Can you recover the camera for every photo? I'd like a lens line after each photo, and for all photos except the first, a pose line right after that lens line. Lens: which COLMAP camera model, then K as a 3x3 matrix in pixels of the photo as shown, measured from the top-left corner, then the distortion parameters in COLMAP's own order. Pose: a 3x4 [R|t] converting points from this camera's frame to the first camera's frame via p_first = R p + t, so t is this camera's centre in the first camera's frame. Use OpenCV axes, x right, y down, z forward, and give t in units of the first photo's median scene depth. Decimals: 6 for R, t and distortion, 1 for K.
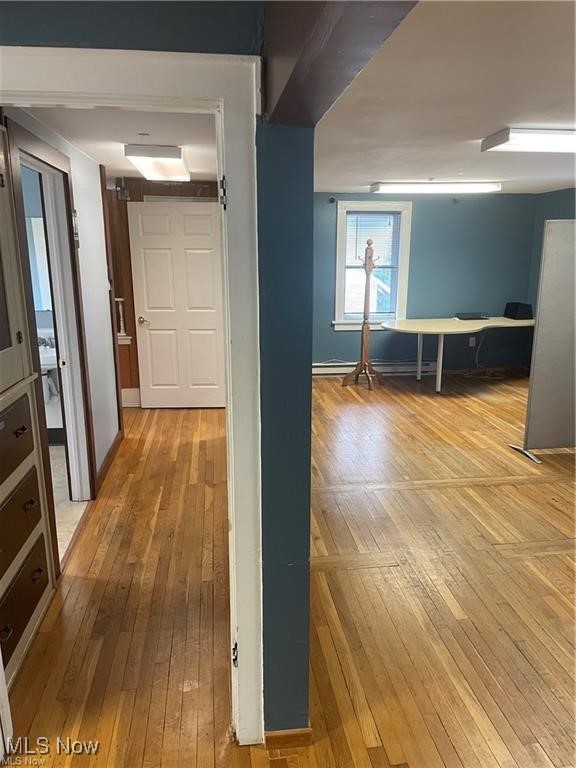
lens RADIAL K [[581.8, 0, 287.6], [0, 581.8, 384.7], [0, 0, 1]] dist [0.088870, -0.096683]
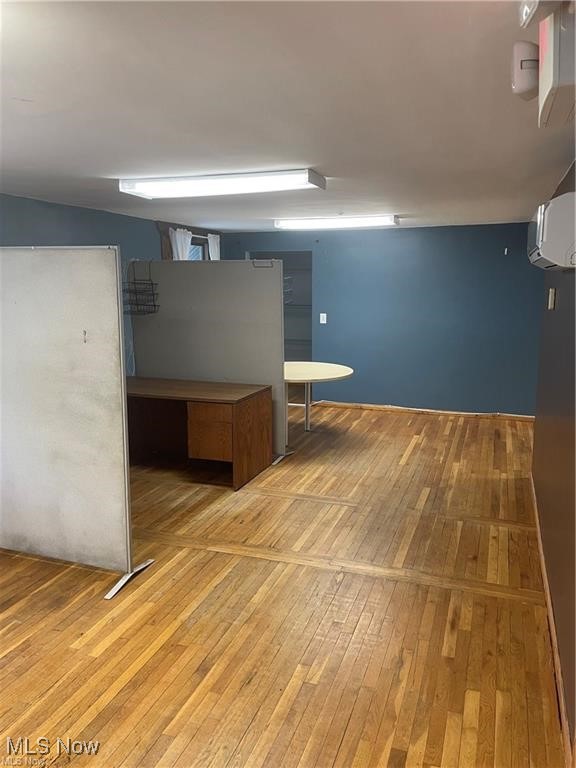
lens RADIAL K [[581.8, 0, 288.3], [0, 581.8, 383.0], [0, 0, 1]] dist [0.088870, -0.096683]
pose [[-0.888579, -0.074144, 0.452691, -0.067030], [0.109151, 0.924333, 0.365643, -0.360765], [-0.445548, 0.374314, -0.813250, 1.526348]]
